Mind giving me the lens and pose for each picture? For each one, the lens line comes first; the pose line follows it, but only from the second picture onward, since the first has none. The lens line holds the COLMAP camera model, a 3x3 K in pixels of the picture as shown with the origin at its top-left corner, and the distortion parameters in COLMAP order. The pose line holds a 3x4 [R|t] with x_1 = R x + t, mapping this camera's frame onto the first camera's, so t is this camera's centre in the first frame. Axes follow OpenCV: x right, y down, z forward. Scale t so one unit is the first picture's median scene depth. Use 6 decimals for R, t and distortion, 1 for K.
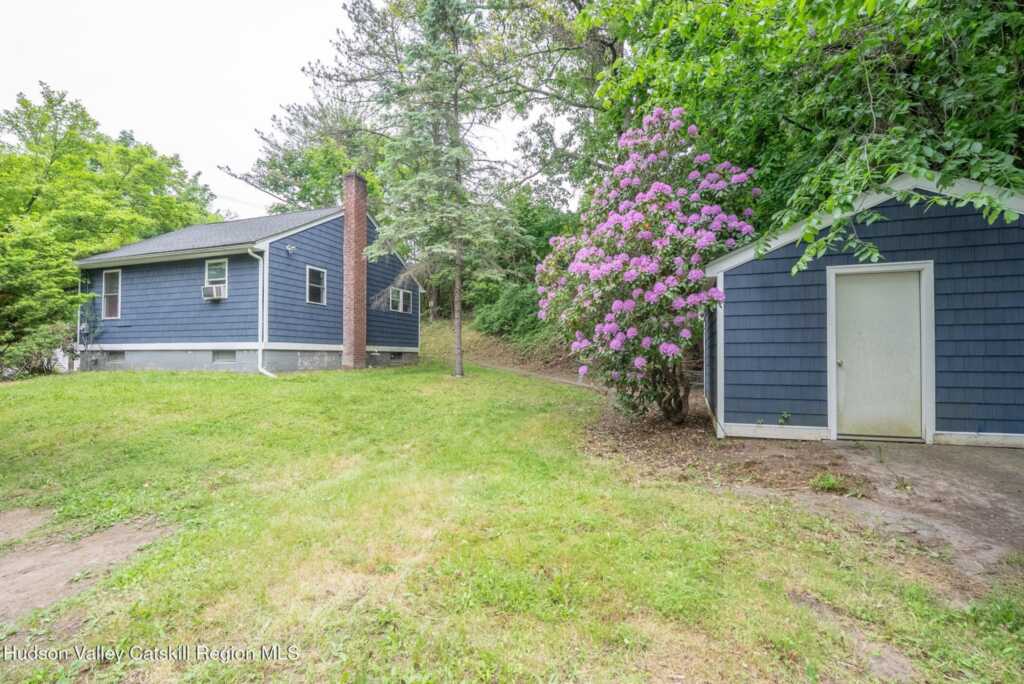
lens RADIAL K [[457.4, 0, 513.5], [0, 457.4, 347.3], [0, 0, 1]] dist [-0.015949, 0.000964]
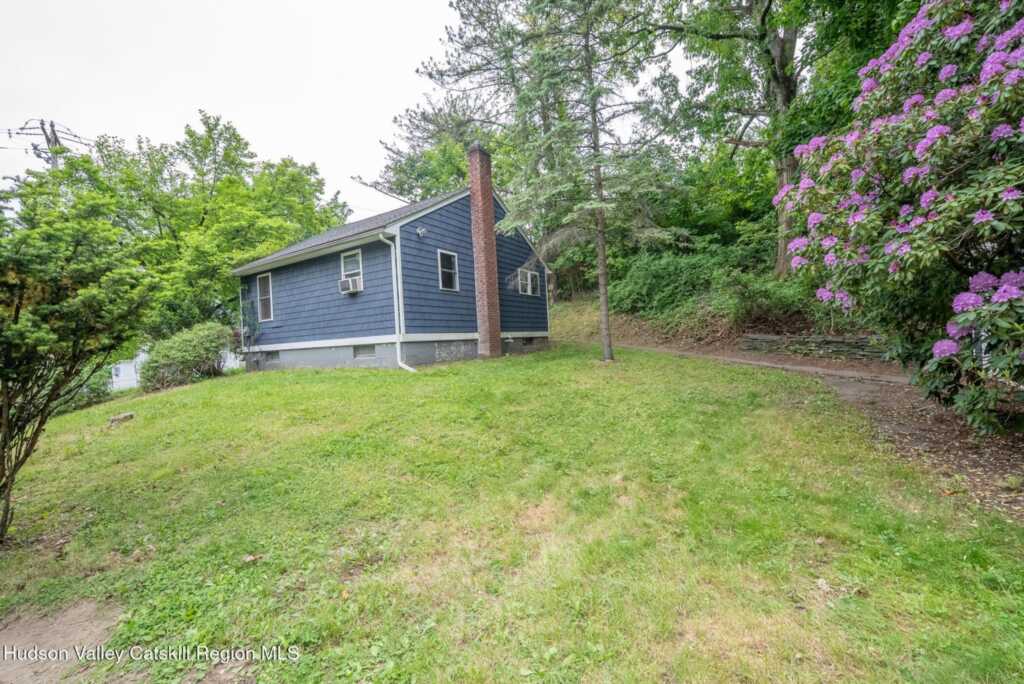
lens RADIAL K [[420.4, 0, 509.7], [0, 420.4, 336.7], [0, 0, 1]] dist [-0.015173, 0.000763]
pose [[0.968698, -0.057220, -0.241557, -0.103554], [0.060570, 0.998143, 0.006460, 0.001269], [0.240739, -0.020889, 0.970365, 0.180120]]
